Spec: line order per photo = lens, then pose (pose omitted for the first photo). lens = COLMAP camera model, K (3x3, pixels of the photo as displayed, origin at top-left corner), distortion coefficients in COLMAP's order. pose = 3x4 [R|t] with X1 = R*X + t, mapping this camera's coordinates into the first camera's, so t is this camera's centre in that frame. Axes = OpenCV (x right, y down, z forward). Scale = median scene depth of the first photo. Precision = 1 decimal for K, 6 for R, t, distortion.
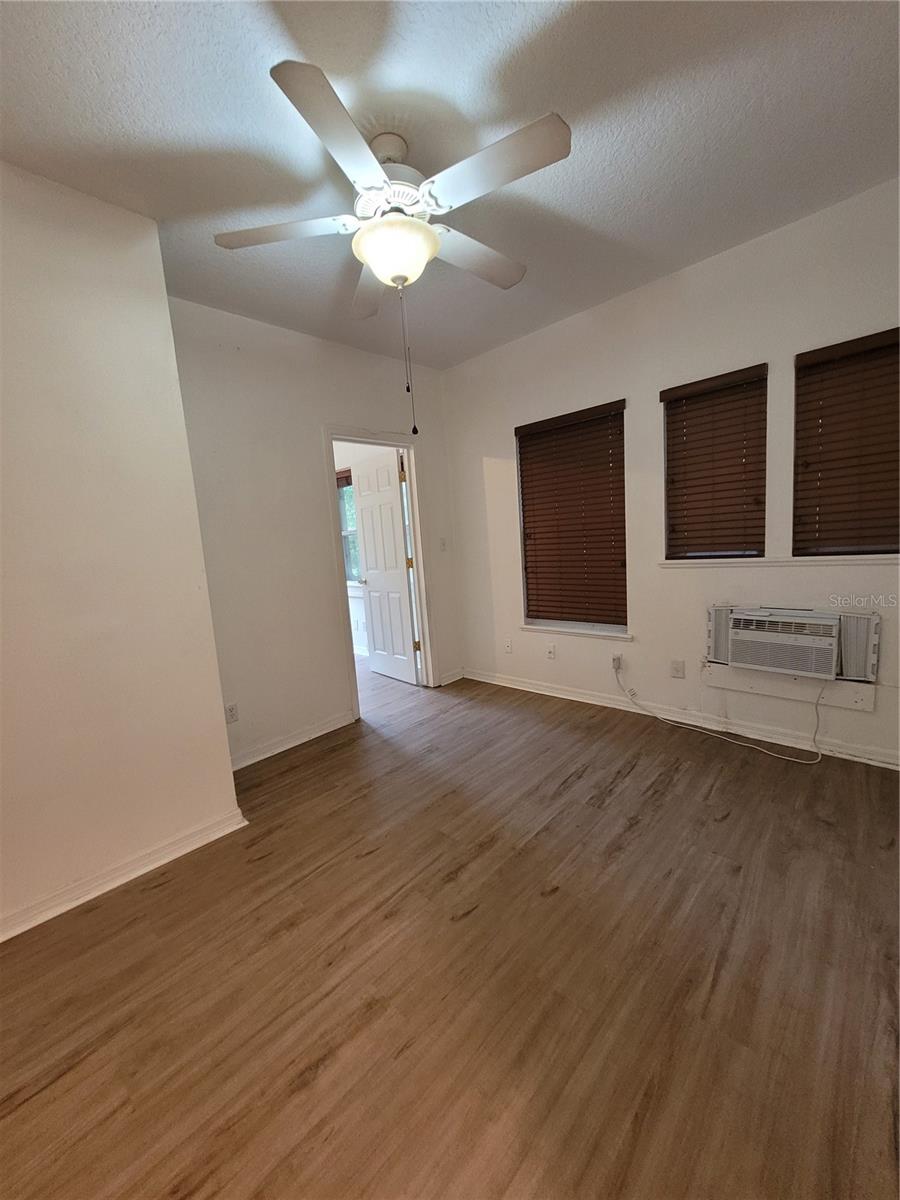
lens RADIAL K [[466.3, 0, 440.7], [0, 466.3, 595.5], [0, 0, 1]] dist [0.011443, -0.003544]
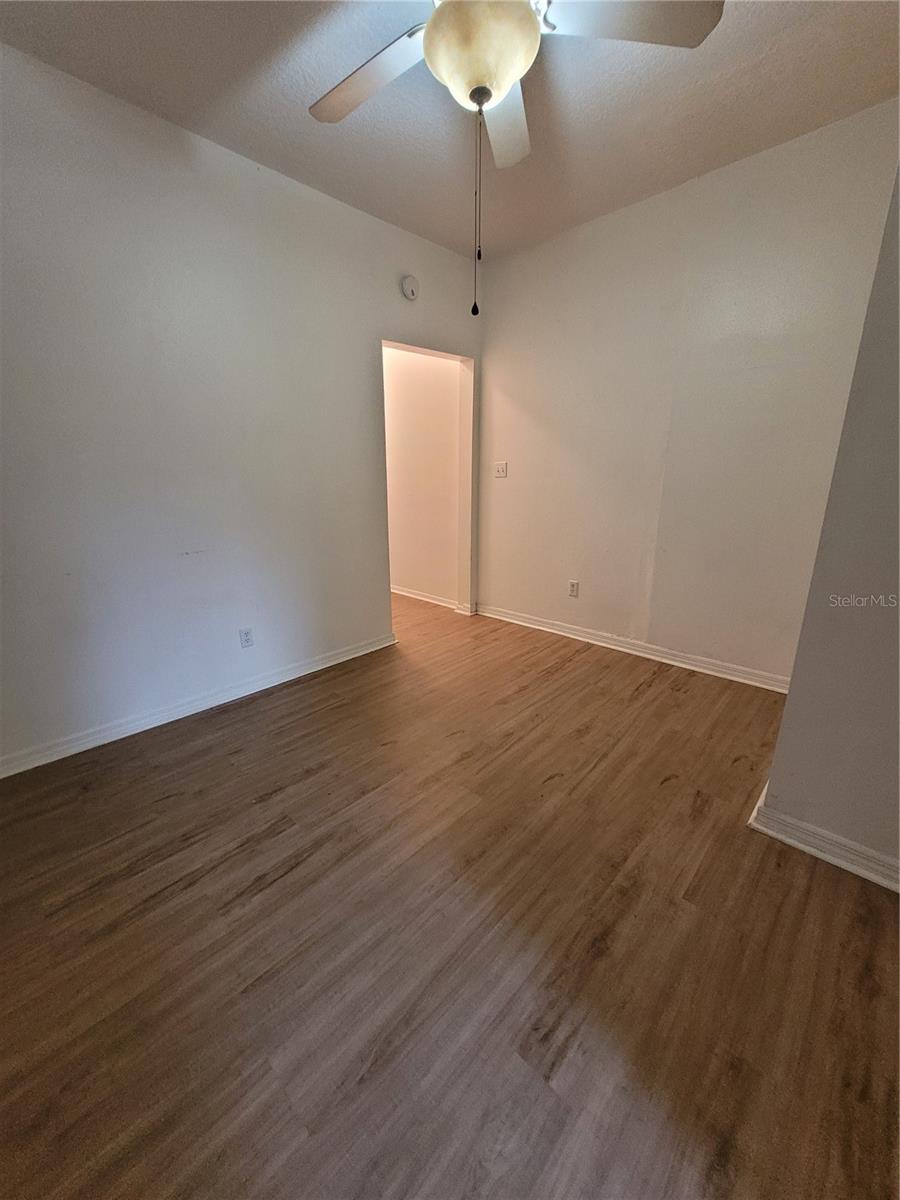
lens RADIAL K [[466.3, 0, 440.7], [0, 466.3, 595.5], [0, 0, 1]] dist [0.011443, -0.003544]
pose [[-0.995966, 0.088419, 0.015268, 0.028442], [0.087563, 0.920601, 0.380561, -0.186634], [0.019593, 0.380363, -0.924630, 1.685021]]
